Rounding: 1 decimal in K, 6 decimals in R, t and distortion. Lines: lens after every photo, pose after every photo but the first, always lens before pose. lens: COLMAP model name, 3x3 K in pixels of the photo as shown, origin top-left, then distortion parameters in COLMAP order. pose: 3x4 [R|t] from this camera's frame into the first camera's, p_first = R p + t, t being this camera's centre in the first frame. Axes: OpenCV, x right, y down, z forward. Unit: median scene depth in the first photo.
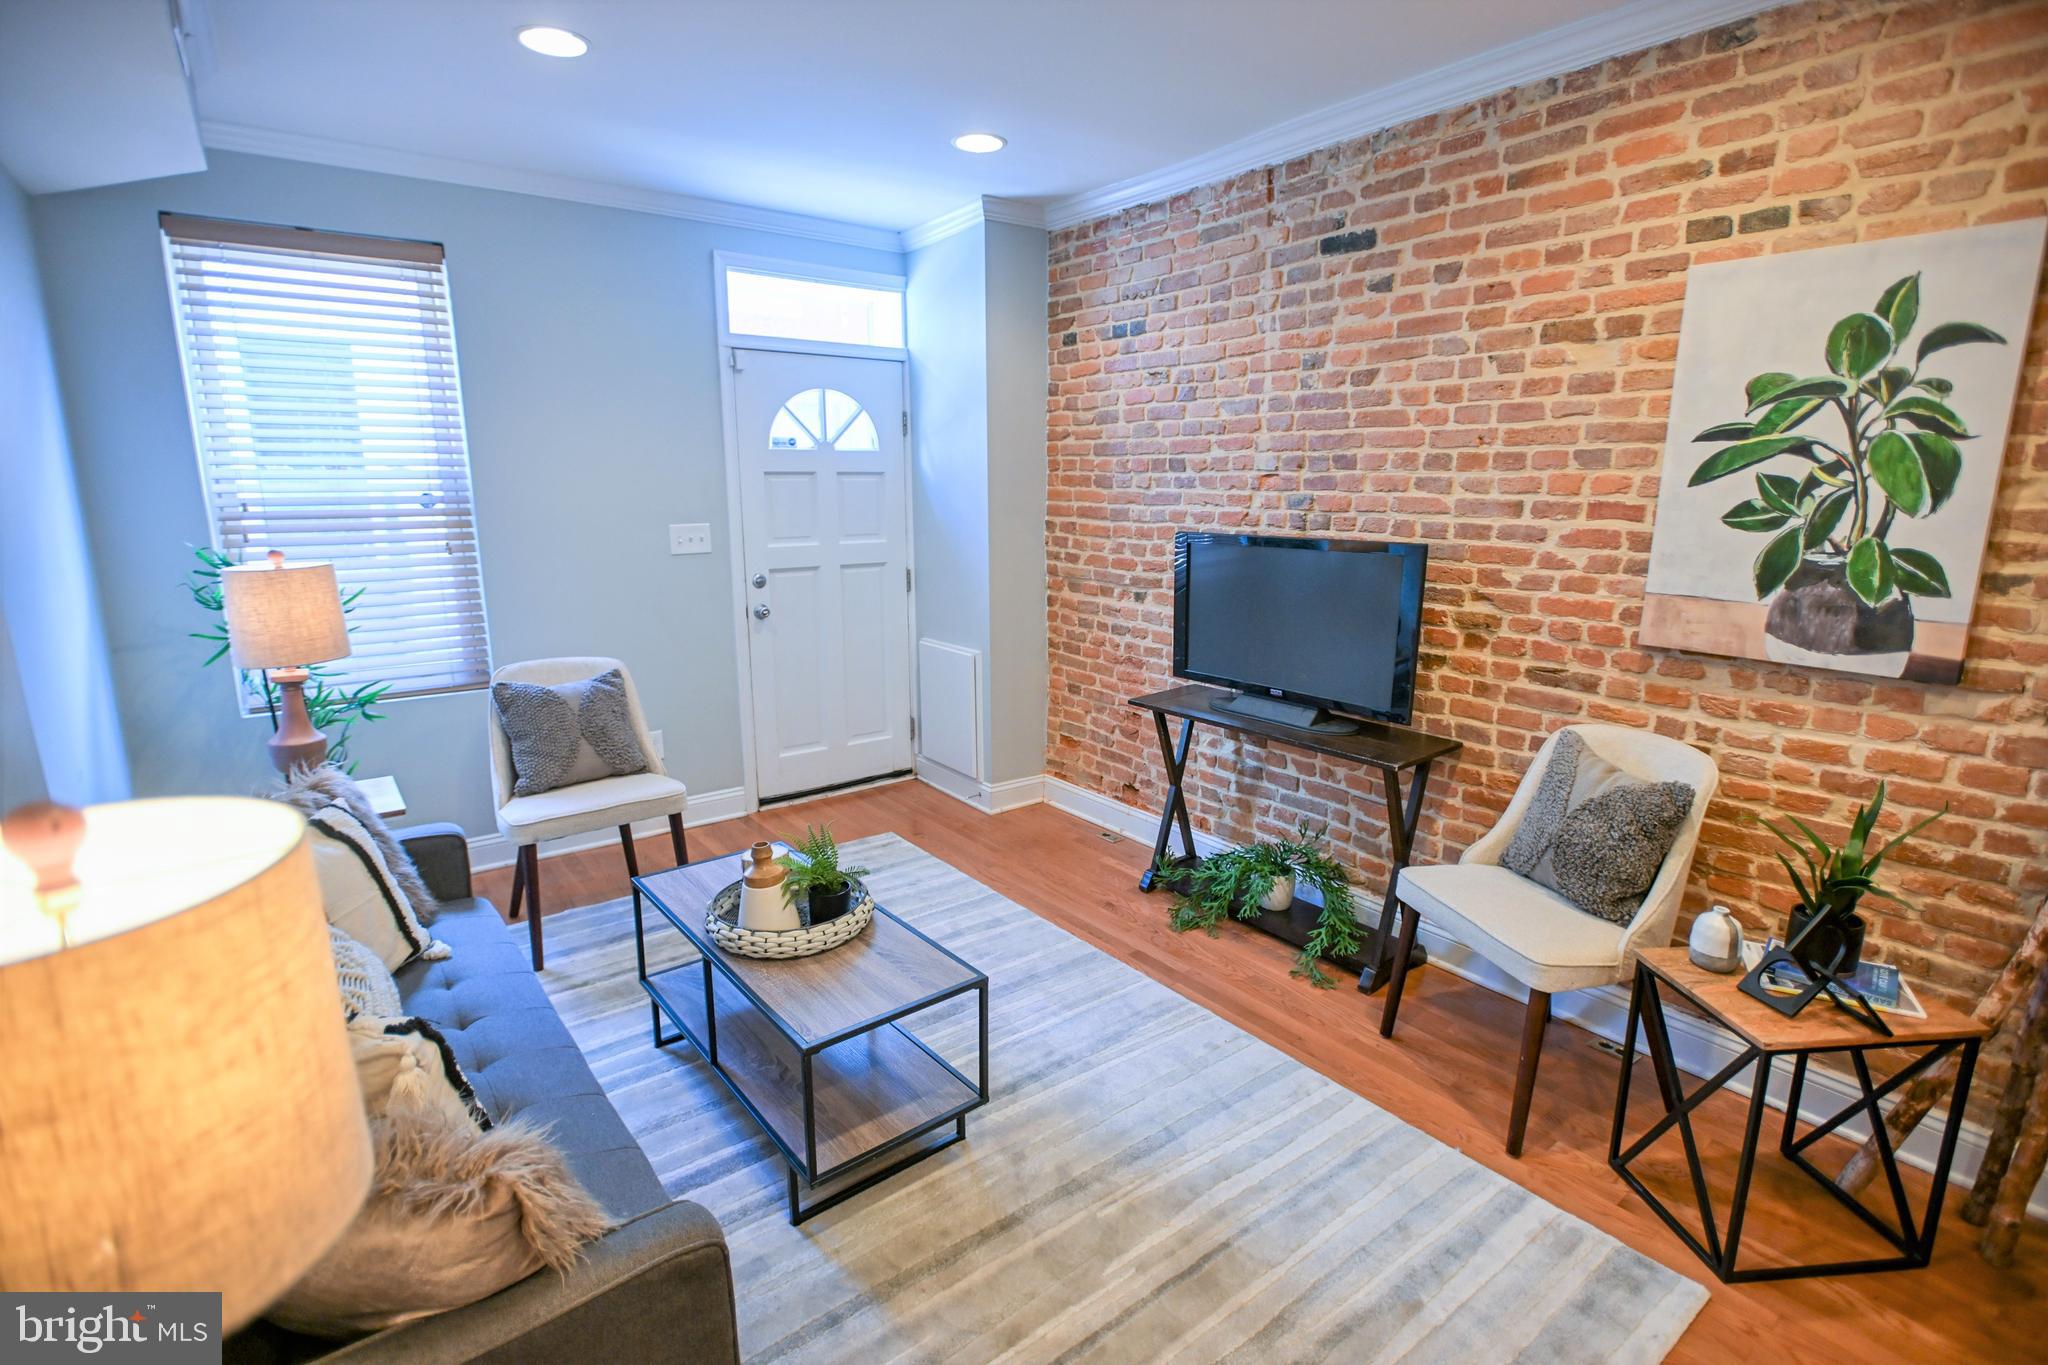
lens RADIAL K [[961.0, 0, 1022.9], [0, 961.0, 679.4], [0, 0, 1]] dist [-0.011032, -0.000798]
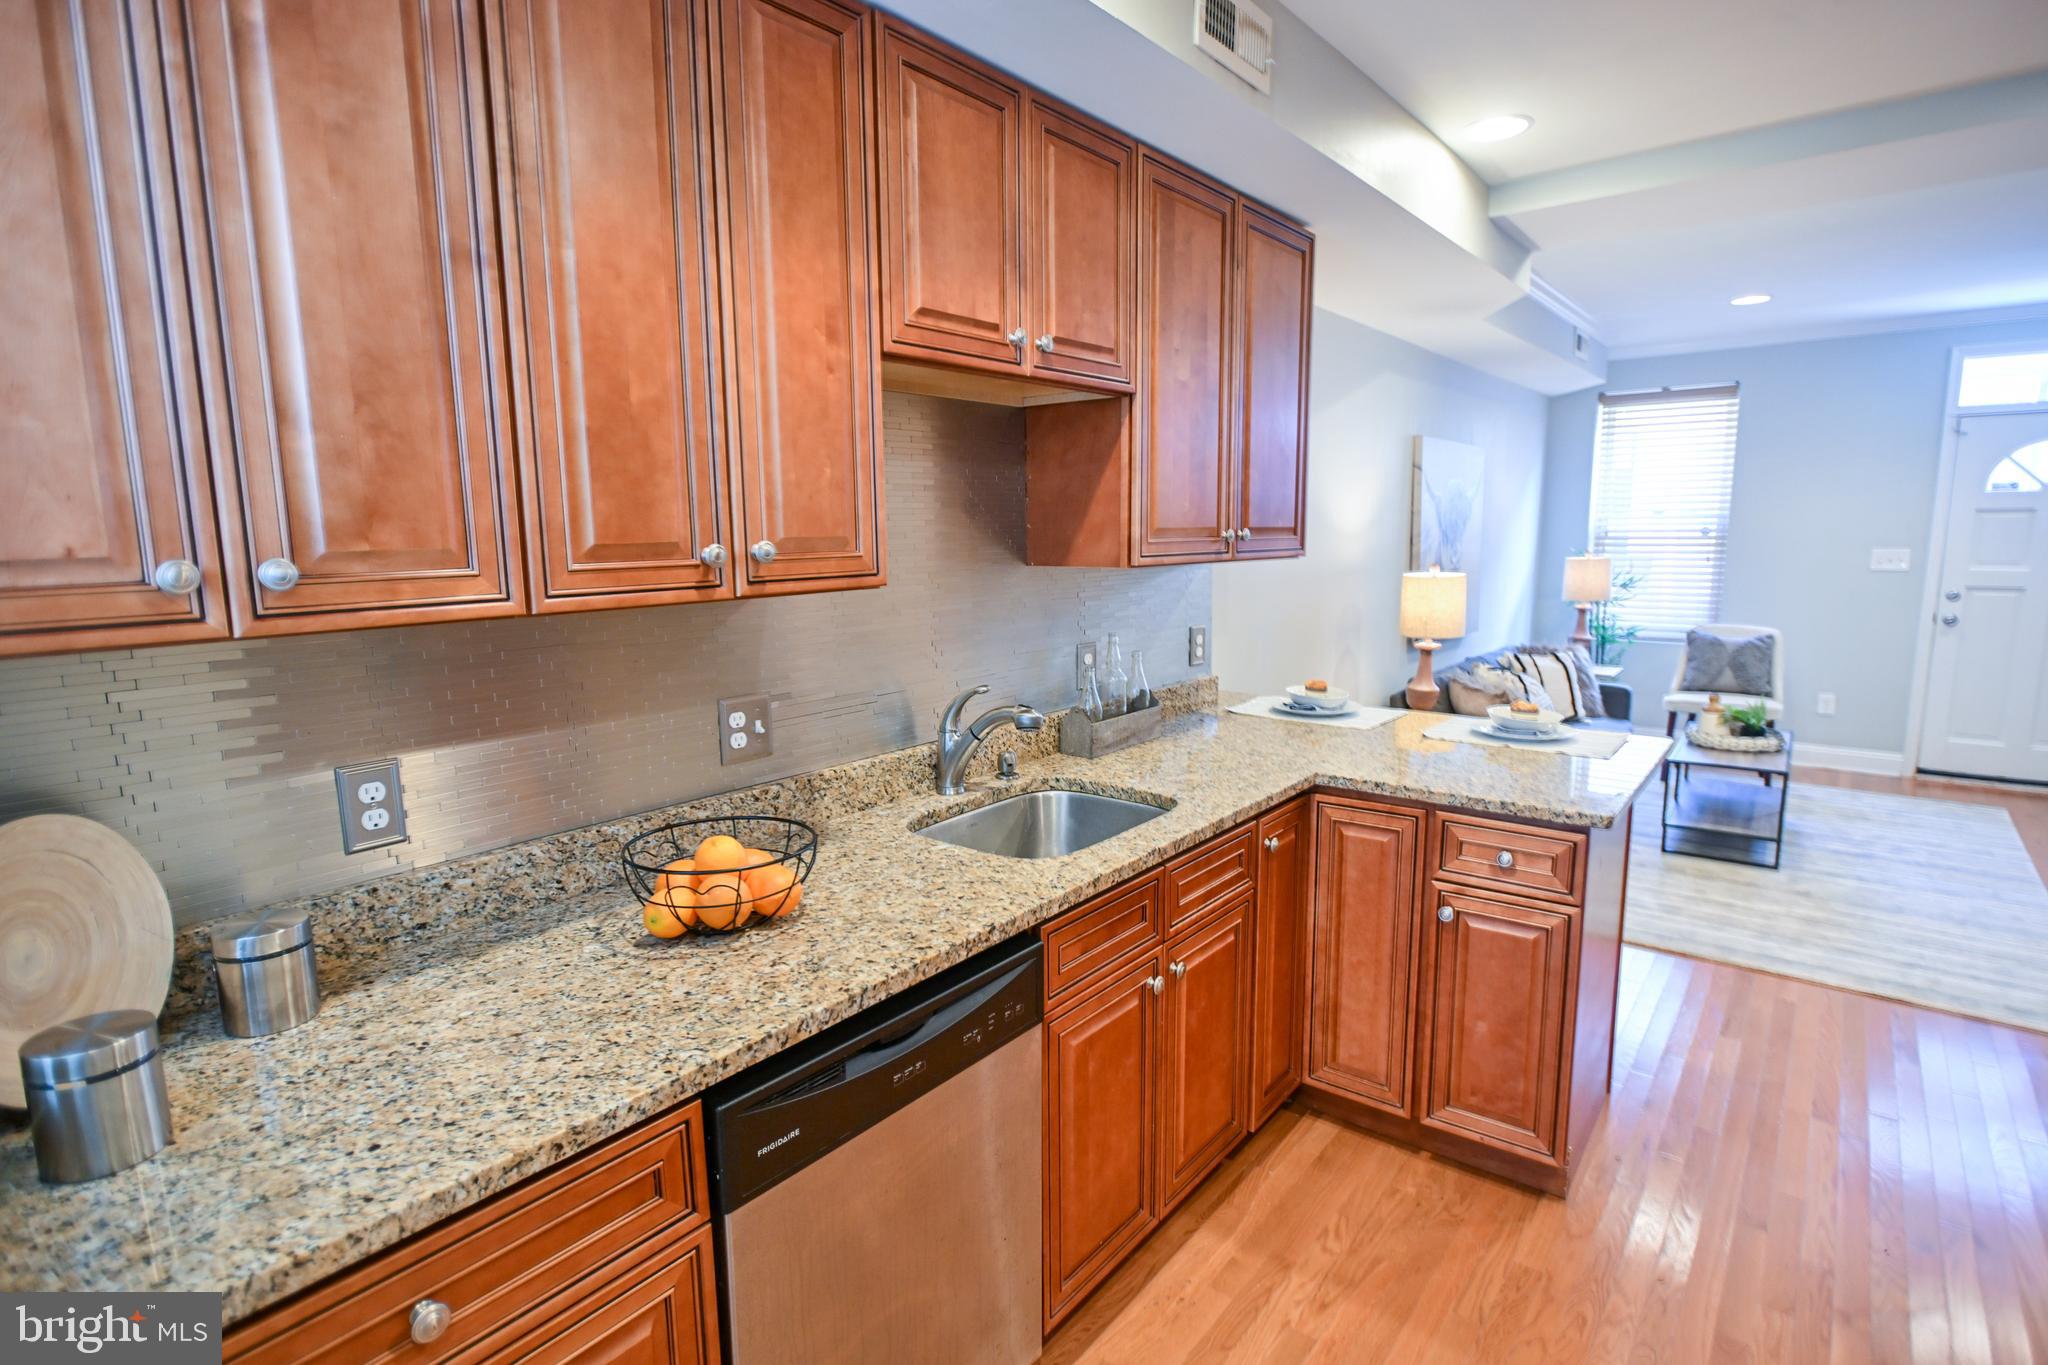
lens RADIAL K [[1016.0, 0, 1027.4], [0, 1016.0, 684.9], [0, 0, 1]] dist [-0.005435, -0.001500]
pose [[0.230843, 0.146436, -0.961909, 1.235409], [-0.186925, 0.976869, 0.103855, 0.170675], [0.954867, 0.155830, 0.252876, -0.805010]]
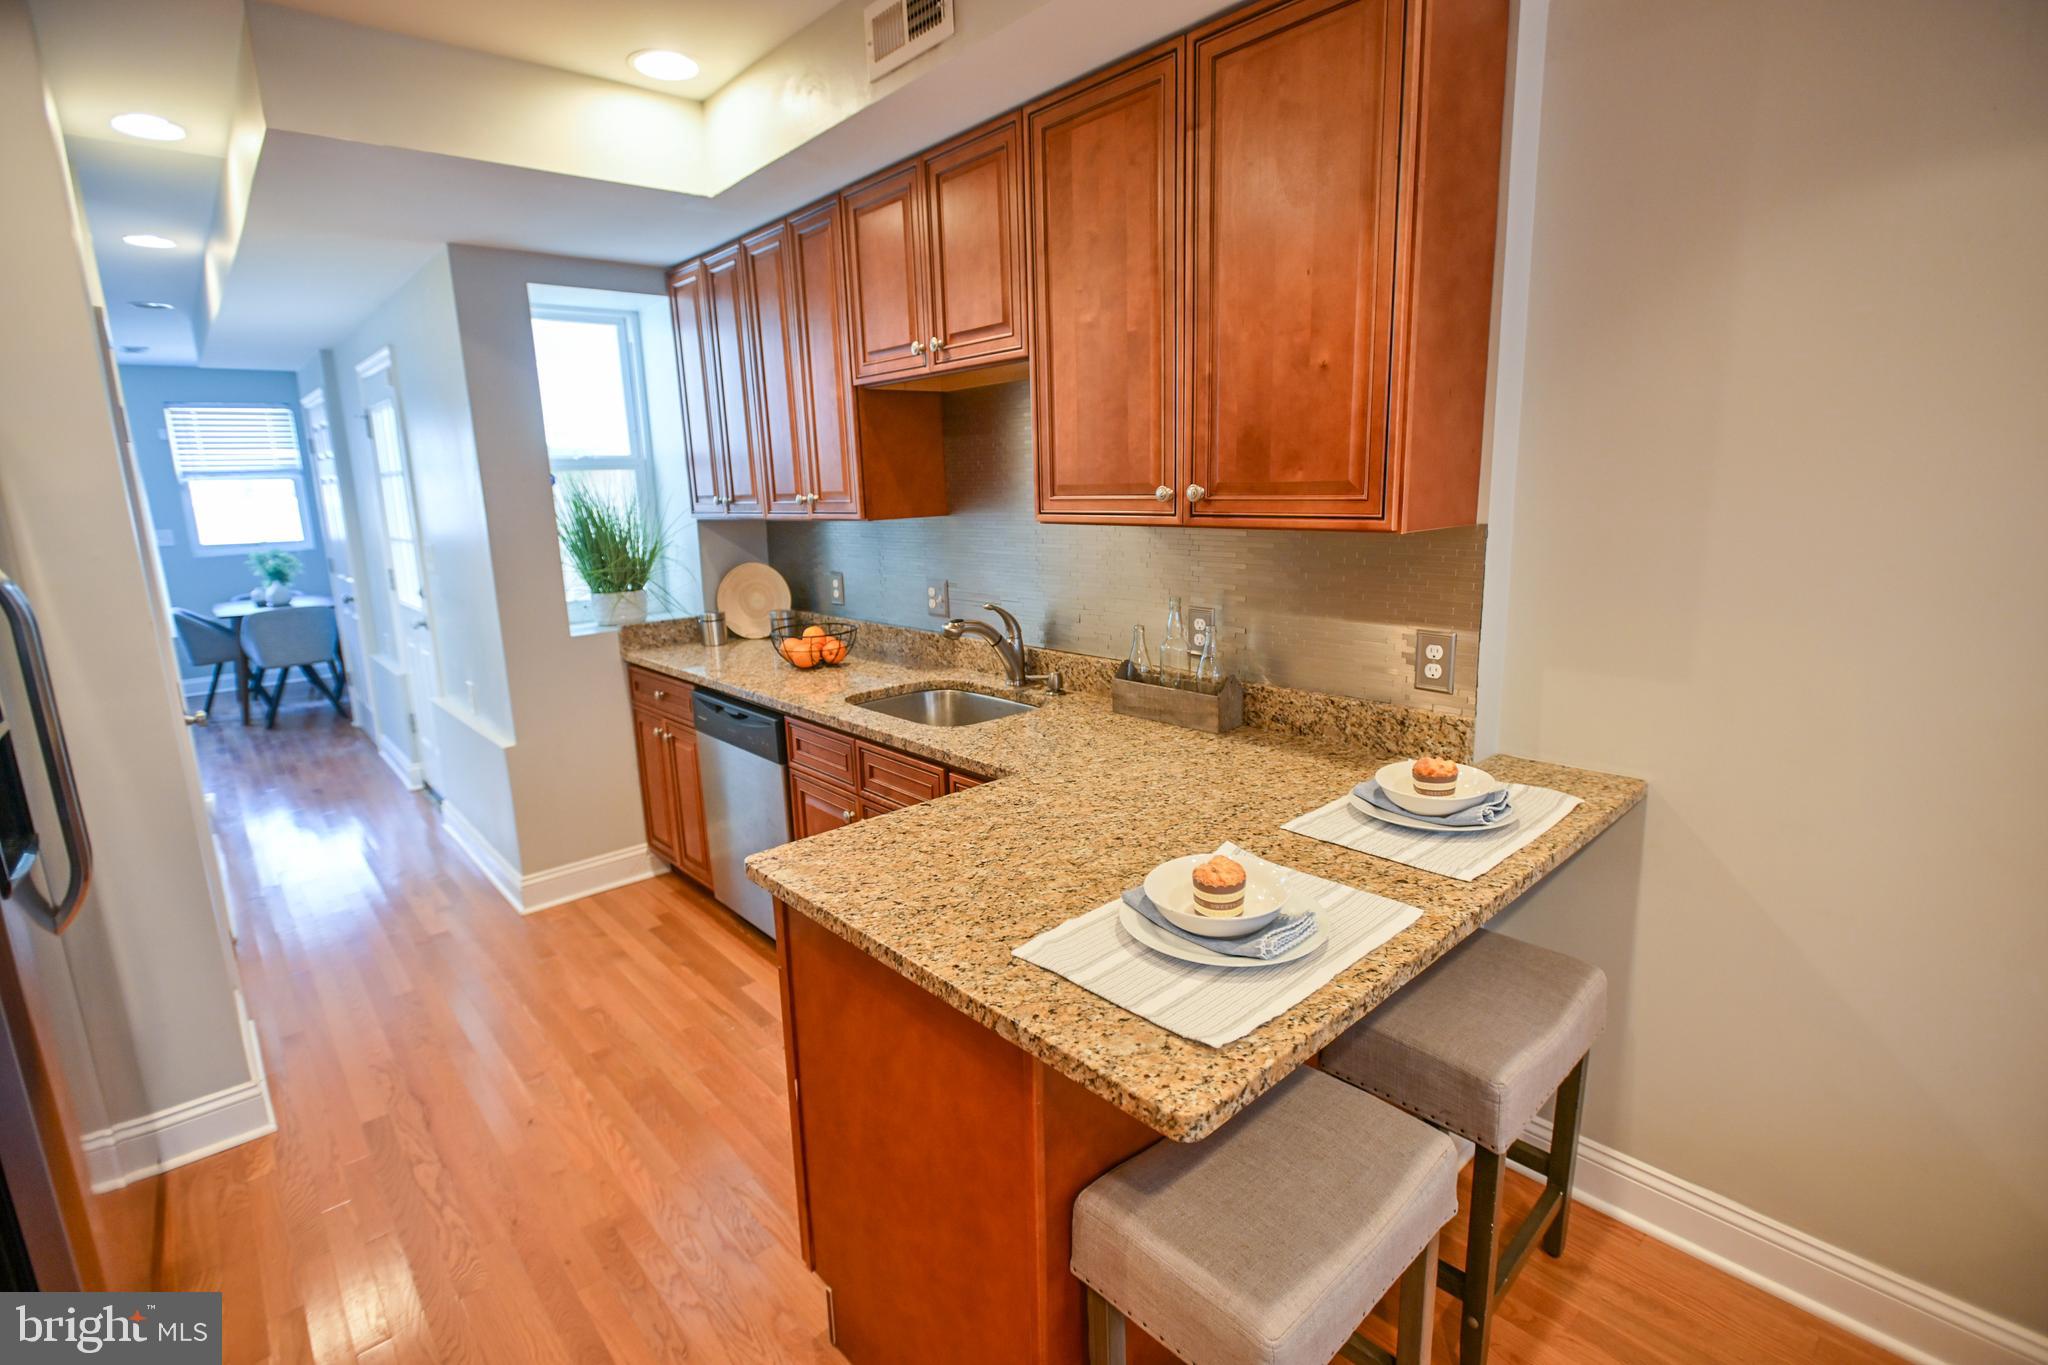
lens RADIAL K [[961.0, 0, 1023.0], [0, 961.0, 678.2], [0, 0, 1]] dist [-0.011032, -0.000798]
pose [[-0.996865, 0.044959, -0.065109, 0.445759], [0.015286, 0.916808, 0.399036, -0.081577], [0.077633, 0.396790, -0.914621, 0.382011]]
